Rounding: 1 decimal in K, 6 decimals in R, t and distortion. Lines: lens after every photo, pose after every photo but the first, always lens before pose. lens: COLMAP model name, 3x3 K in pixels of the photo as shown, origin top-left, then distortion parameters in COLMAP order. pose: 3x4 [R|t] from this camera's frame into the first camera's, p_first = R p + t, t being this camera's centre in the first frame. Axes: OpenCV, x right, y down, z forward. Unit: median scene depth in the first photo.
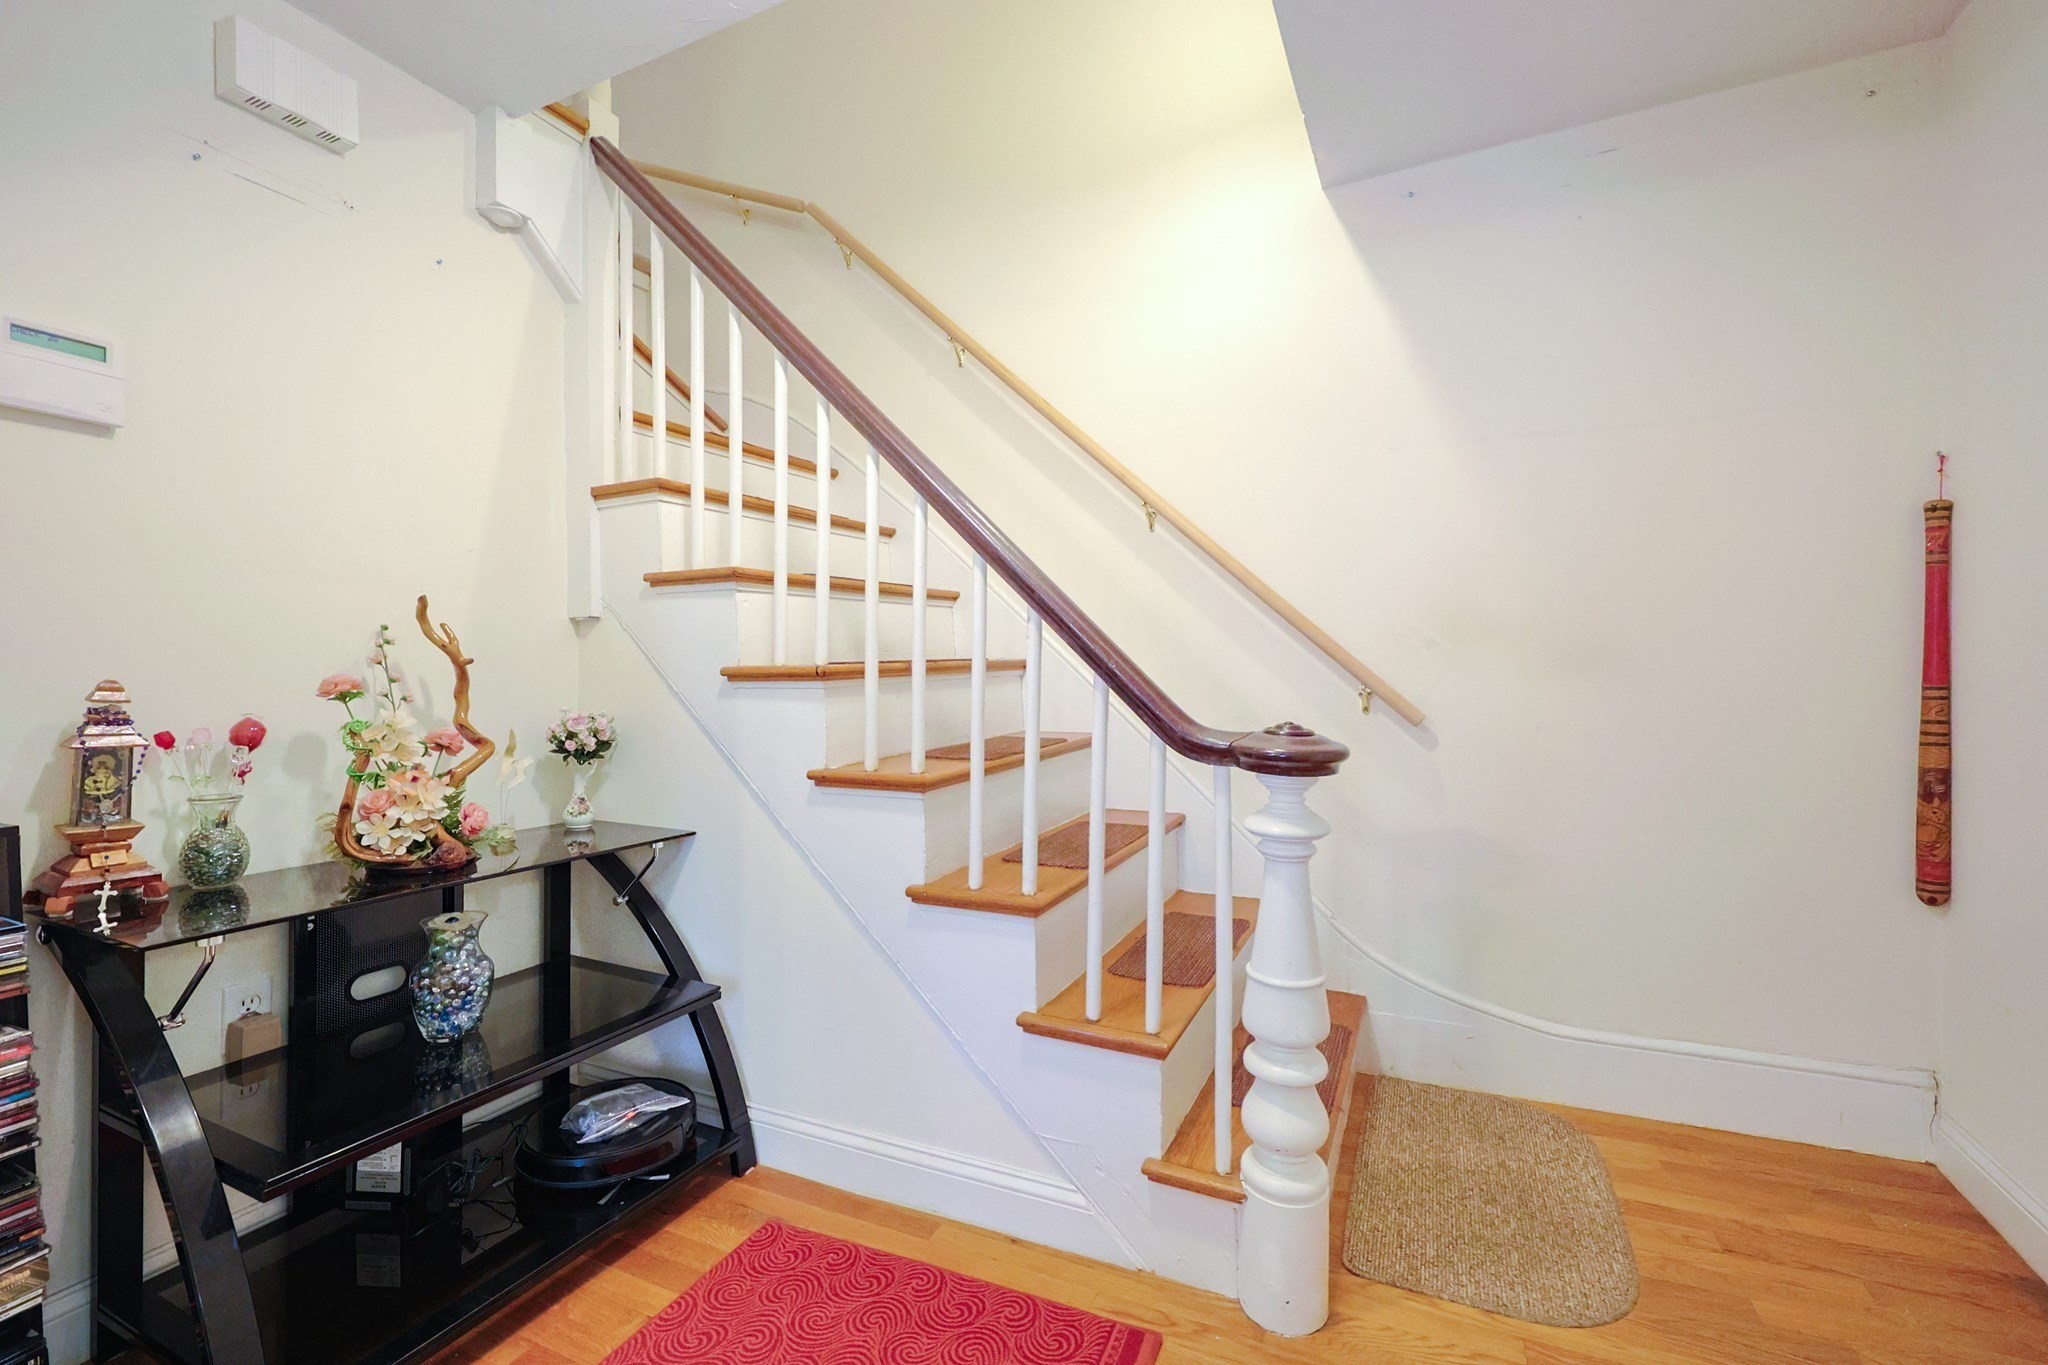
lens RADIAL K [[878.1, 0, 1018.3], [0, 878.1, 680.4], [0, 0, 1]] dist [-0.000715, -0.000056]
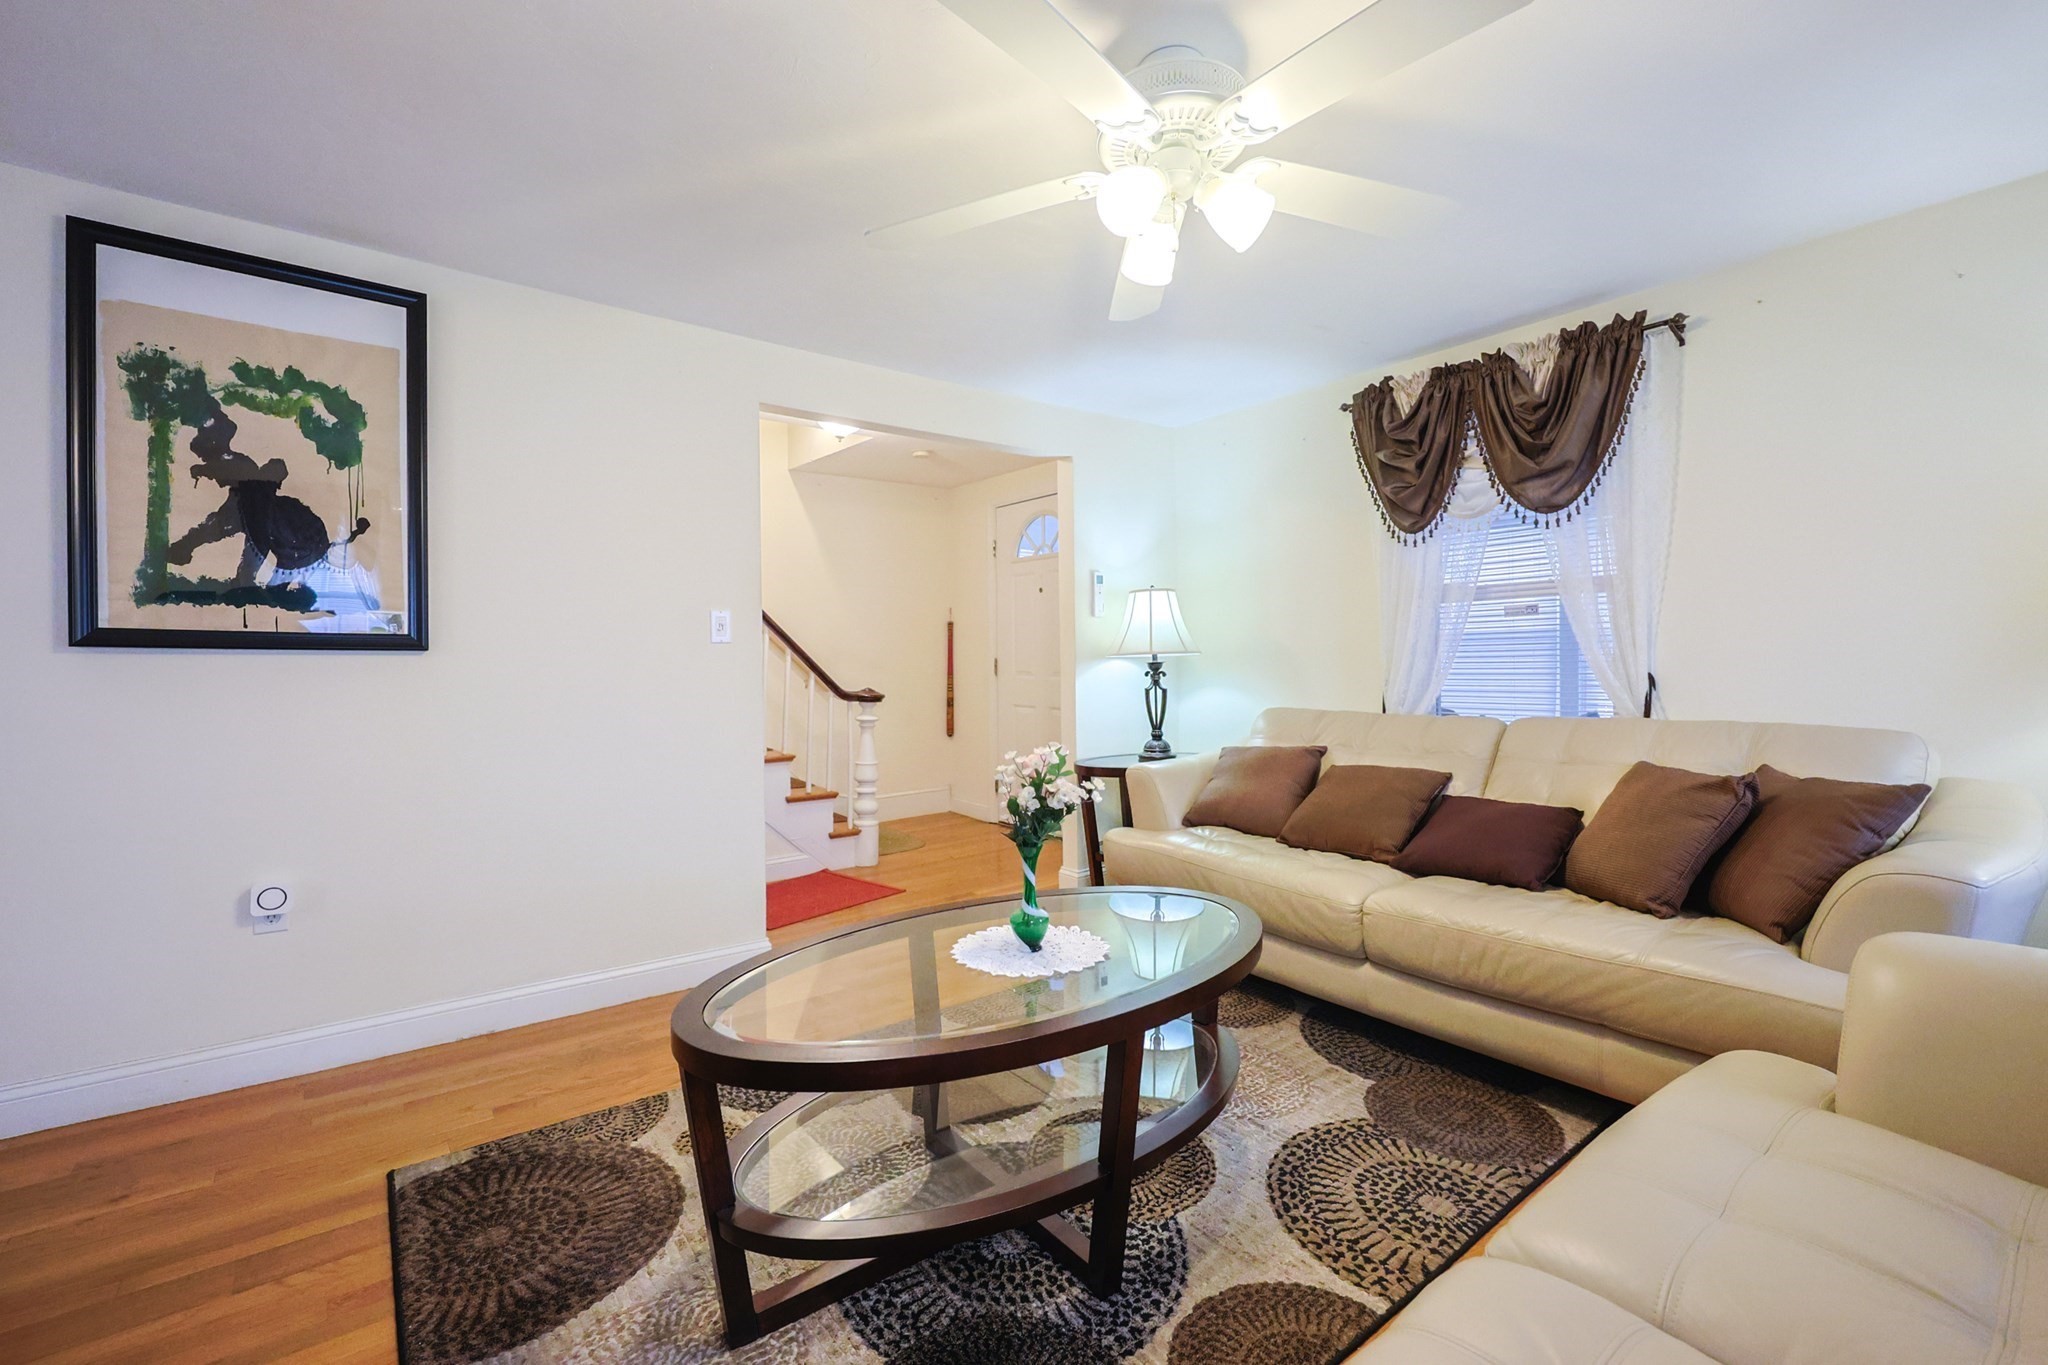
lens RADIAL K [[878.1, 0, 1031.7], [0, 878.1, 677.9], [0, 0, 1]] dist [-0.000715, -0.000056]
pose [[0.446416, -0.019492, 0.894613, -2.141598], [0.016592, 0.999771, 0.013504, -0.021812], [-0.894672, 0.008815, 0.446637, -0.946951]]
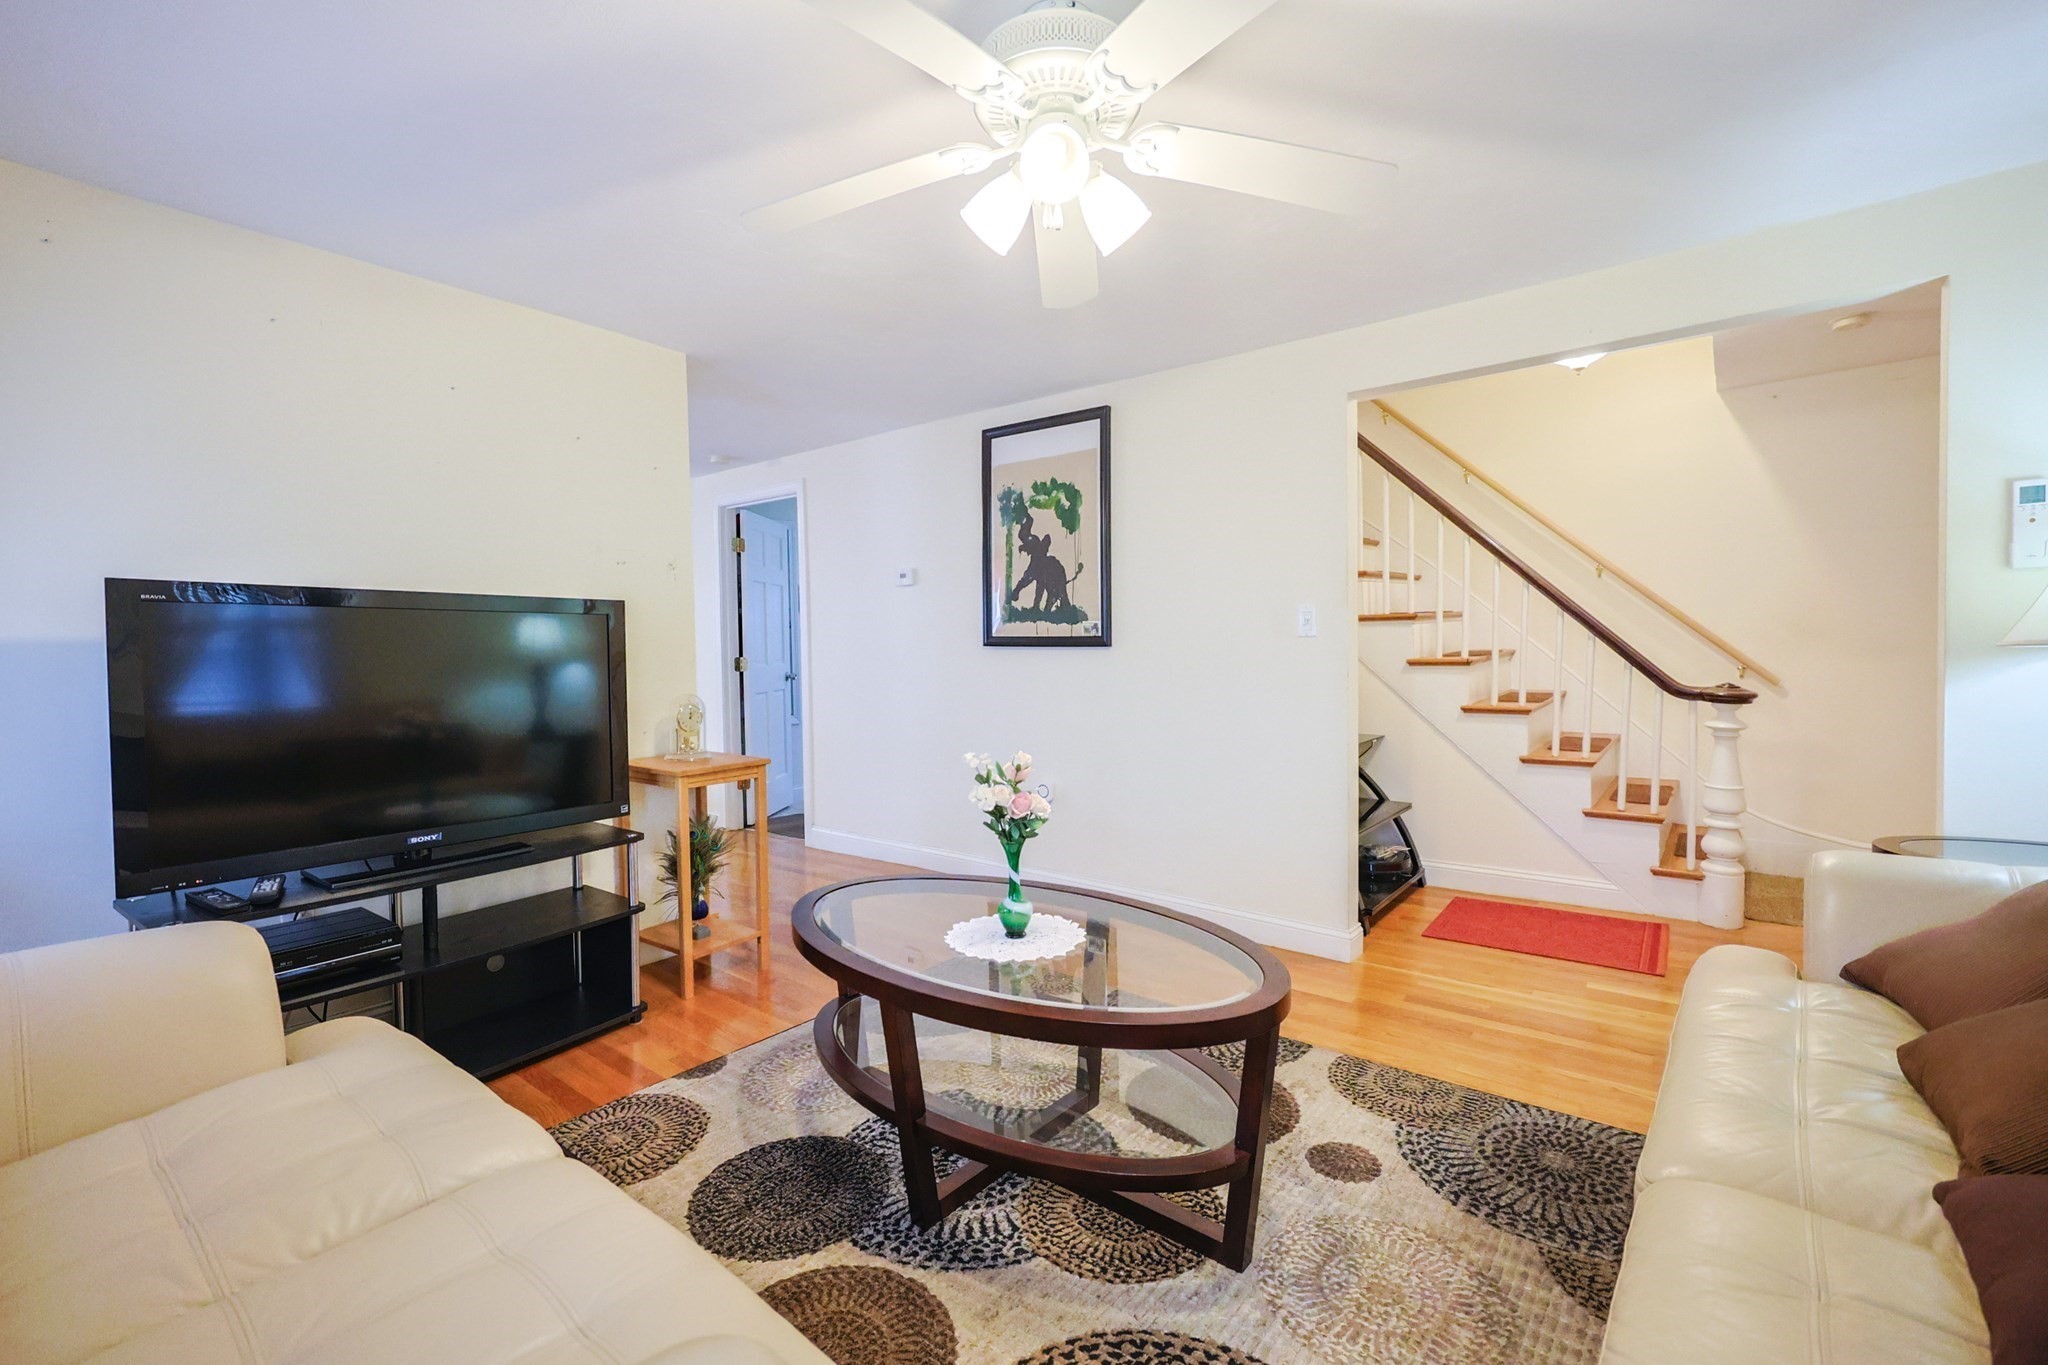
lens RADIAL K [[878.1, 0, 1027.5], [0, 878.1, 676.1], [0, 0, 1]] dist [-0.000715, -0.000056]
pose [[0.972610, -0.006008, -0.232367, -0.894645], [0.013732, 0.999405, 0.031638, -0.065256], [0.232038, -0.033963, 0.972114, -1.601619]]
